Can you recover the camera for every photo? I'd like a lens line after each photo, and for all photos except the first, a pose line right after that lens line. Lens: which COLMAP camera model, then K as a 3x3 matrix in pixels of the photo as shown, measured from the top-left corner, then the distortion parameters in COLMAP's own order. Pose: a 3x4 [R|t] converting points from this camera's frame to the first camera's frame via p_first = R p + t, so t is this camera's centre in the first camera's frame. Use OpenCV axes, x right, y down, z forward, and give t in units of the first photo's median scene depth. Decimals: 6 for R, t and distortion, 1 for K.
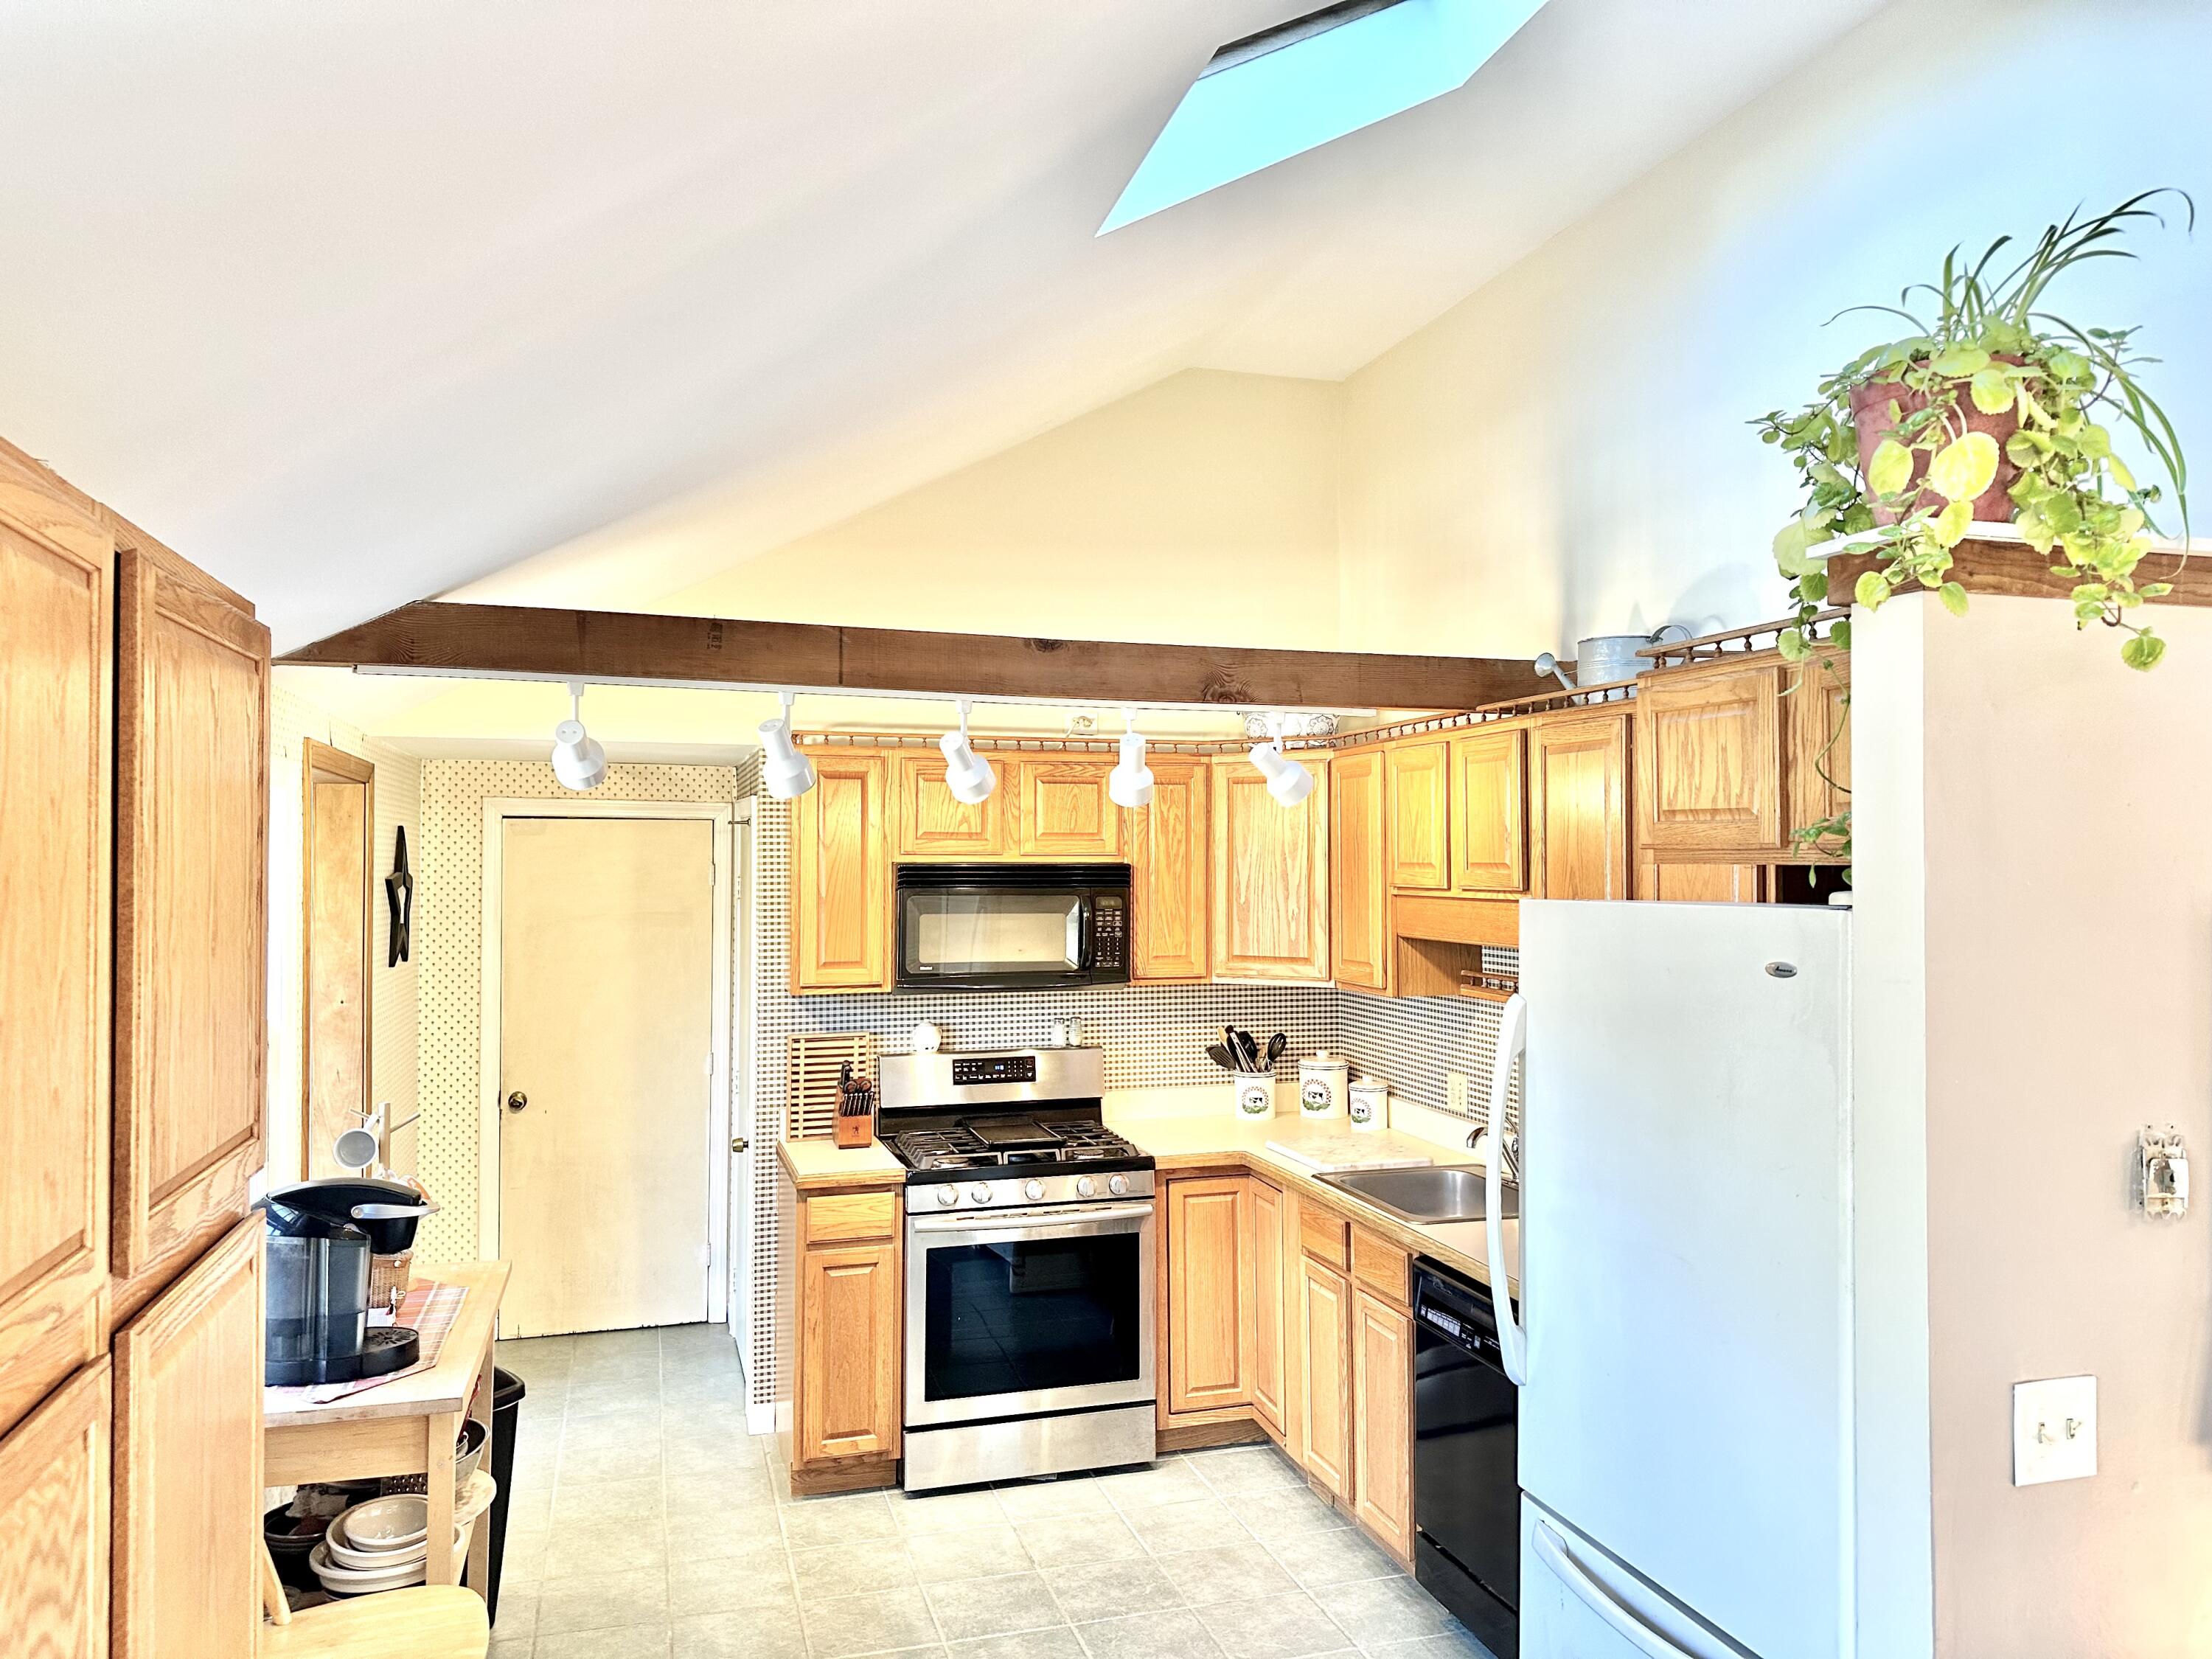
lens RADIAL K [[1542.7, 0, 1119.0], [0, 1542.7, 833.5], [0, 0, 1]] dist [0.180777, -0.378023]
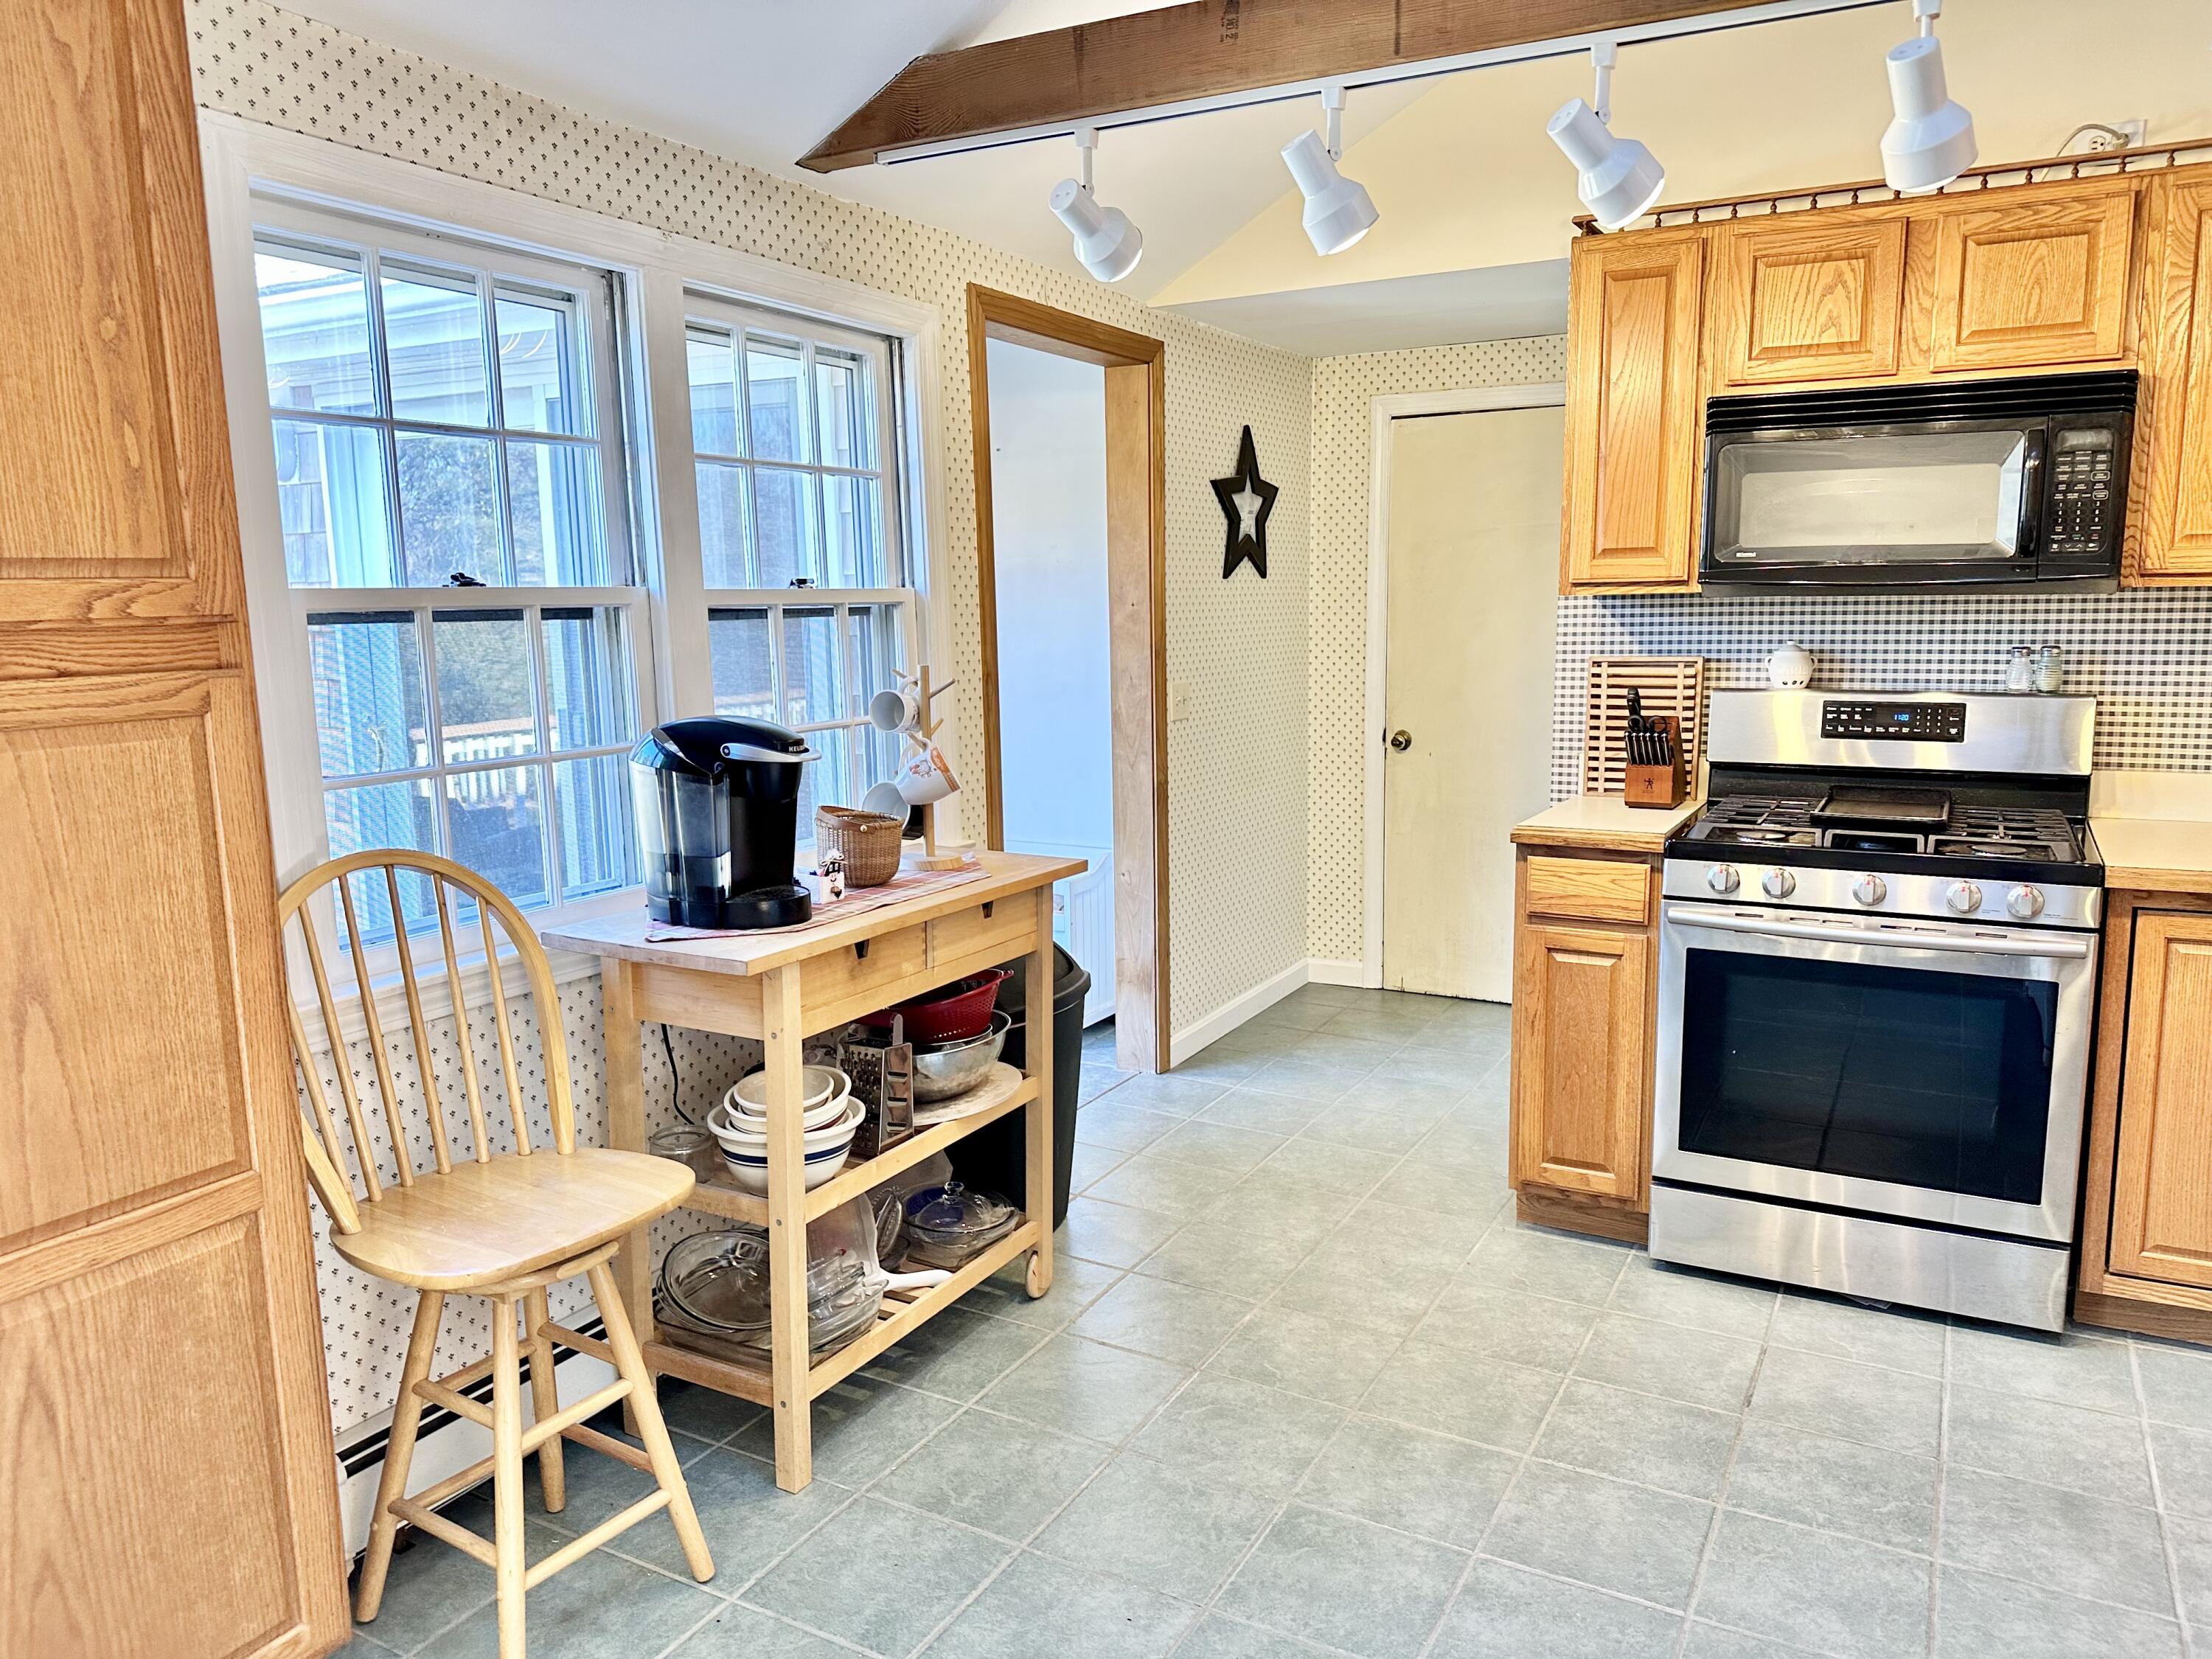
lens RADIAL K [[1550.4, 0, 1112.8], [0, 1550.4, 839.4], [0, 0, 1]] dist [0.132982, -0.192337]
pose [[0.696448, 0.104207, -0.710001, 0.186779], [0.027315, 0.984834, 0.171338, 0.084696], [0.717087, -0.138722, 0.683039, 0.320133]]
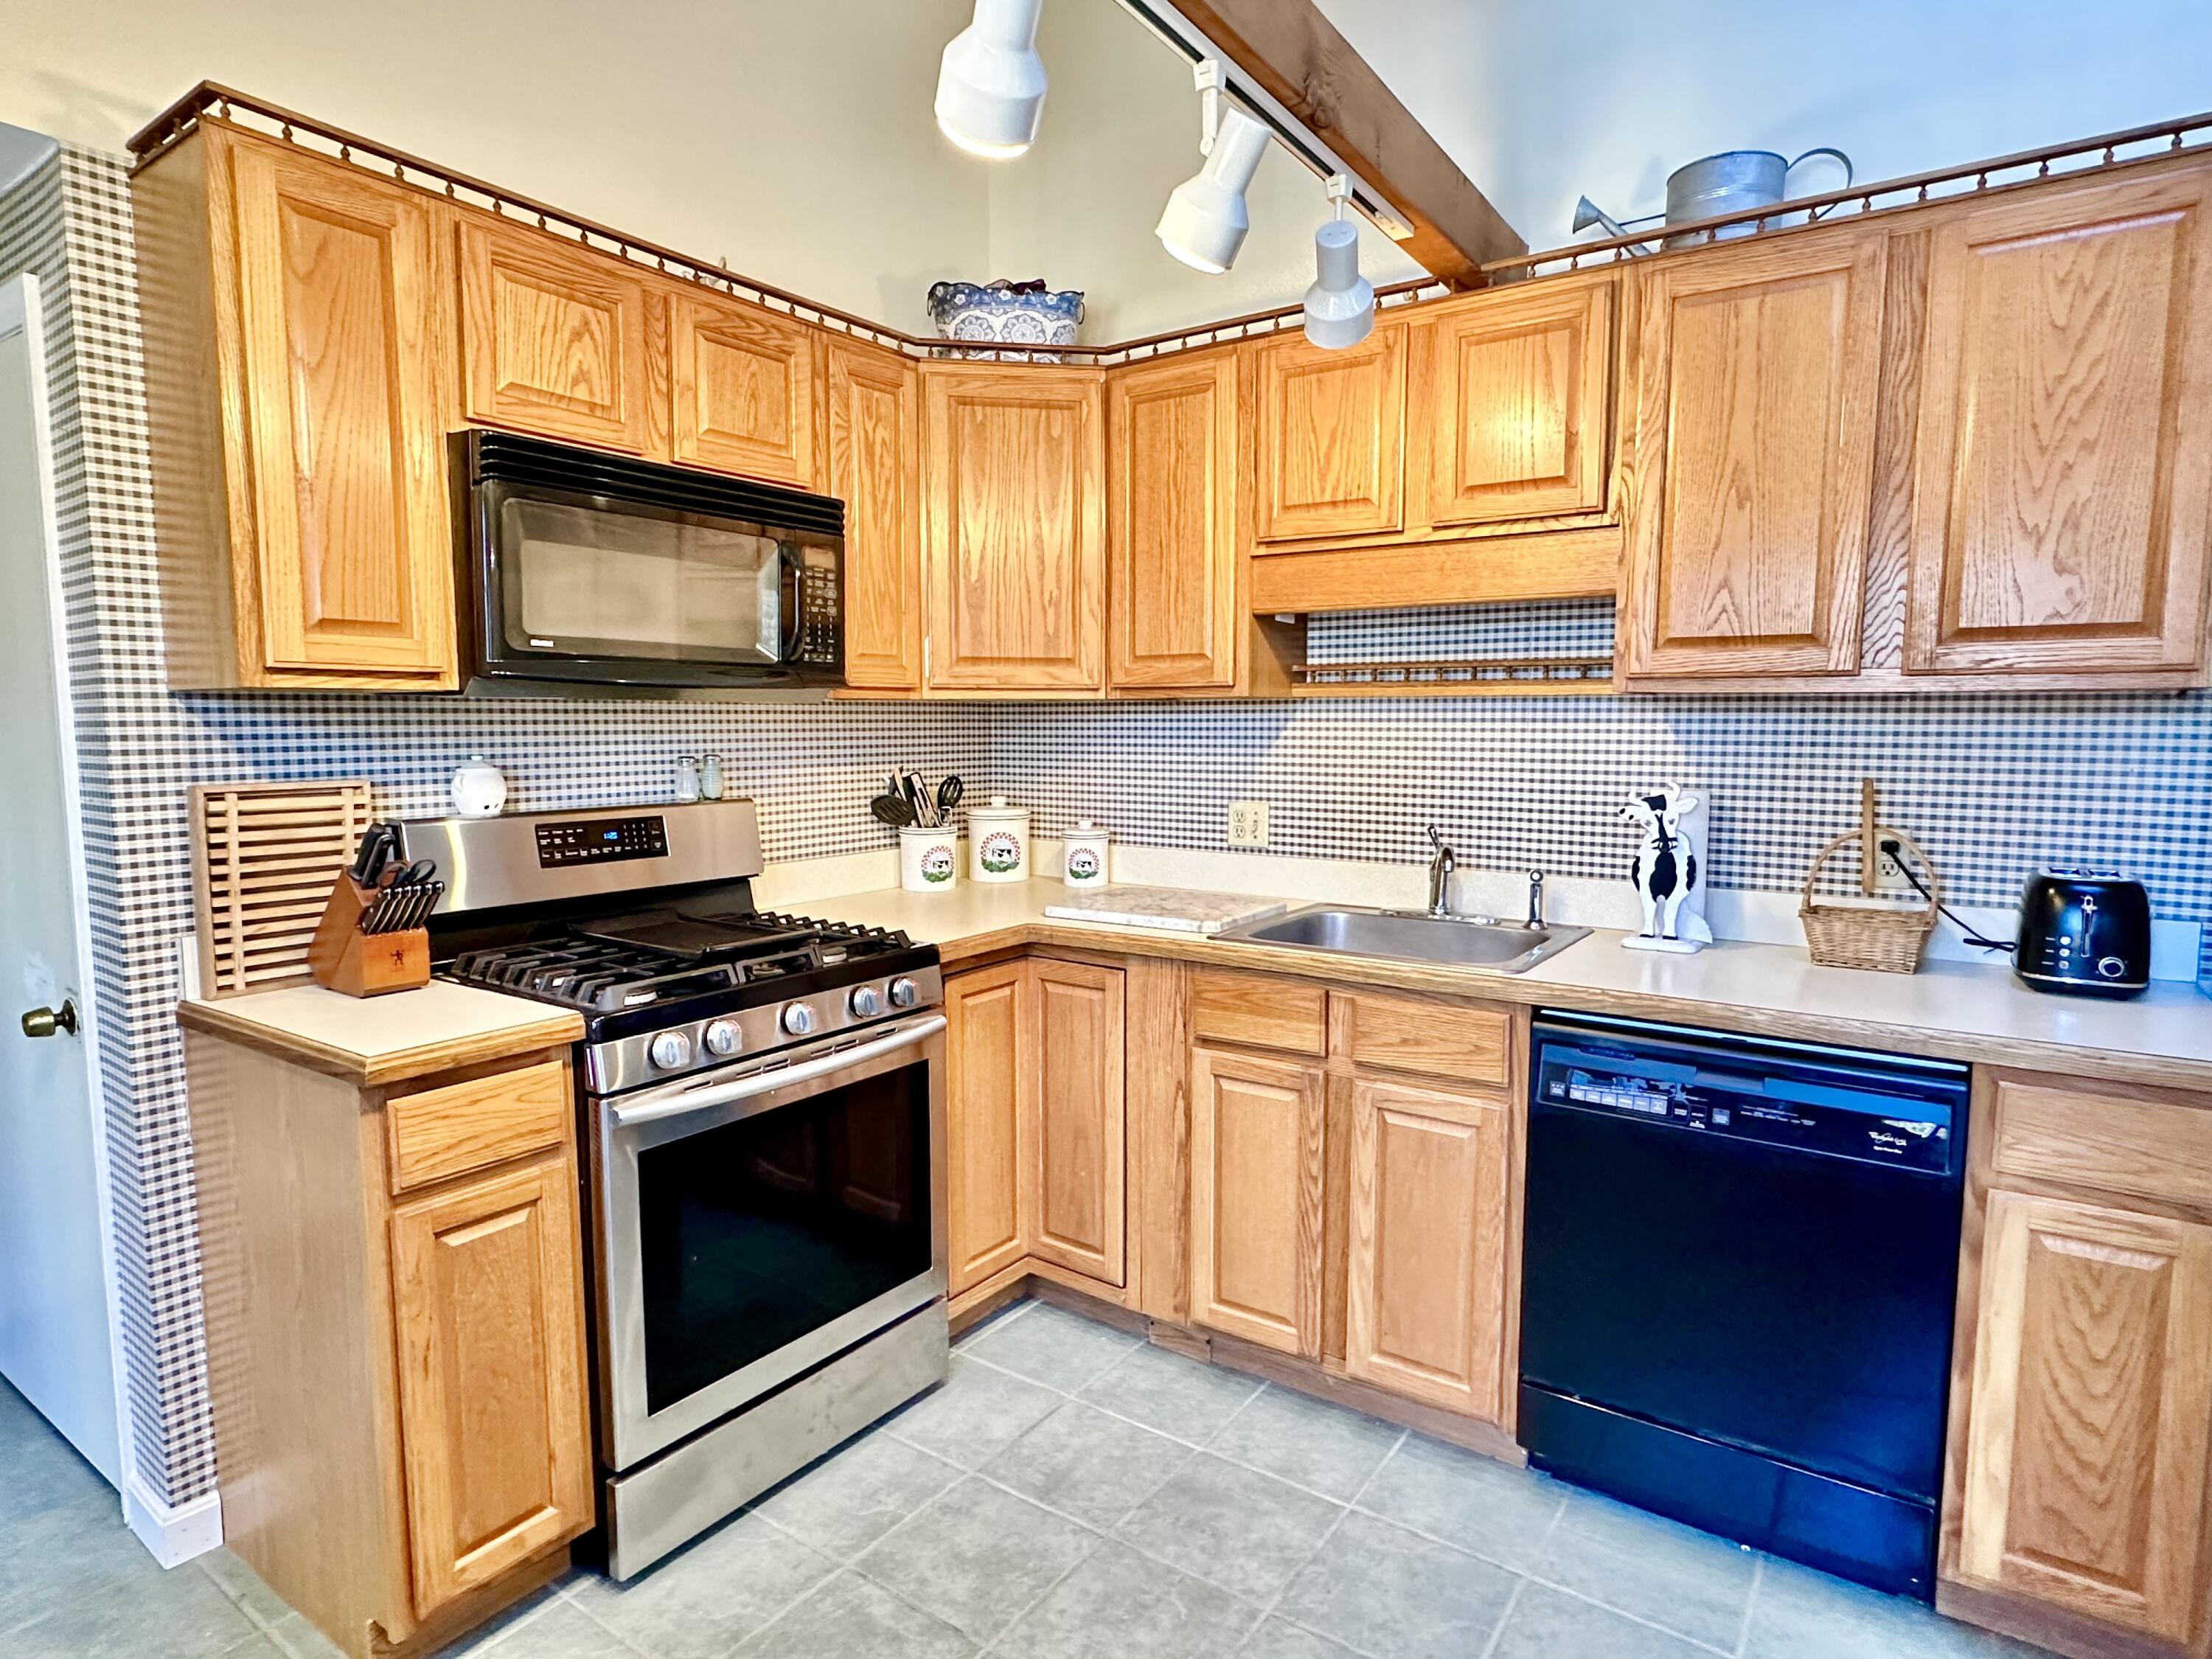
lens RADIAL K [[1216.8, 0, 1097.4], [0, 1216.8, 837.1], [0, 0, 1]] dist [-0.003105, -0.001227]
pose [[0.791414, -0.057975, 0.608526, -0.233510], [-0.011635, 0.993883, 0.109821, 0.106299], [-0.611170, -0.093994, 0.785898, 0.560630]]
